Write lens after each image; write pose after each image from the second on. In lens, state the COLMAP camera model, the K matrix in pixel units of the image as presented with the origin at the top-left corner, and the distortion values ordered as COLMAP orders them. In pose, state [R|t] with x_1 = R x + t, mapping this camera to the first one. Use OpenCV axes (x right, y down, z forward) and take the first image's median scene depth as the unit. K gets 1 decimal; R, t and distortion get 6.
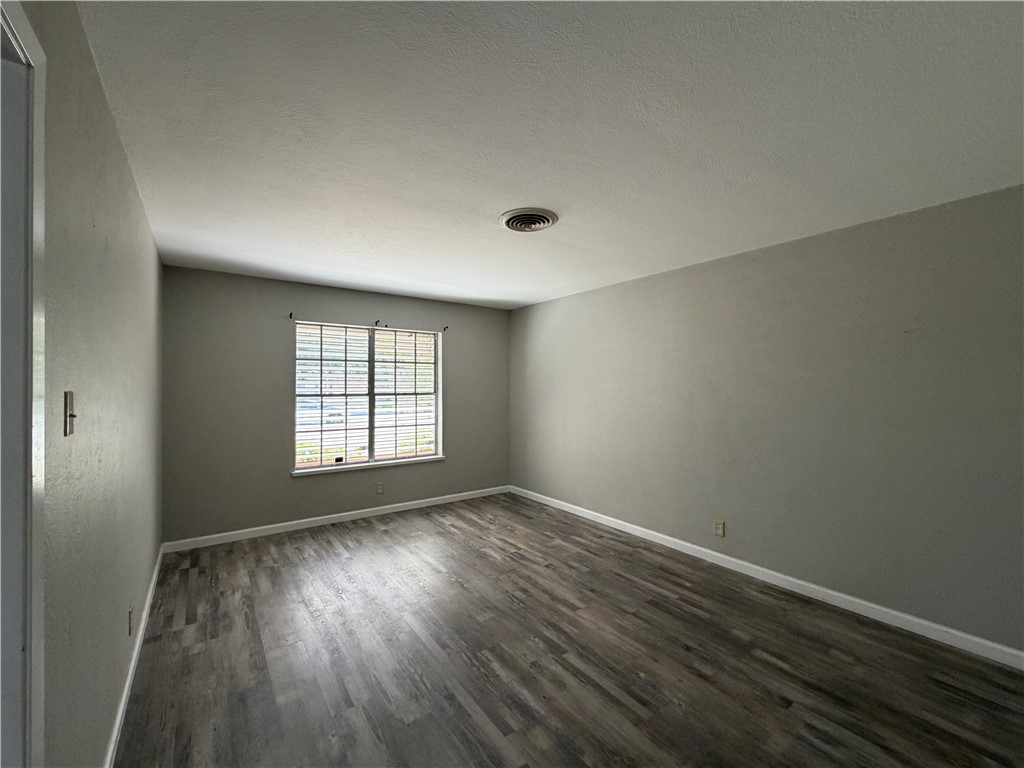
lens RADIAL K [[424.5, 0, 512.3], [0, 424.5, 385.4], [0, 0, 1]] dist [-0.001134, 0.000176]
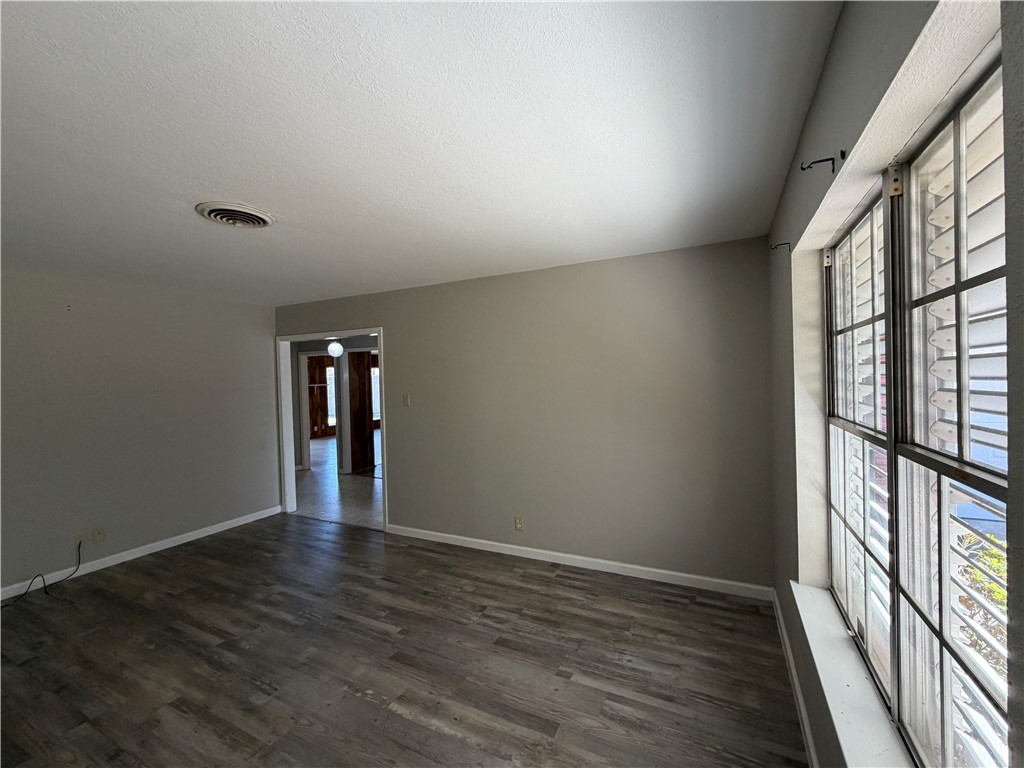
lens RADIAL K [[424.5, 0, 512.3], [0, 424.5, 385.4], [0, 0, 1]] dist [-0.001134, 0.000176]
pose [[-0.885873, 0.025514, -0.463226, -0.046372], [0.023034, 0.999674, 0.011011, -0.036410], [0.463356, -0.000915, -0.886172, 1.956147]]
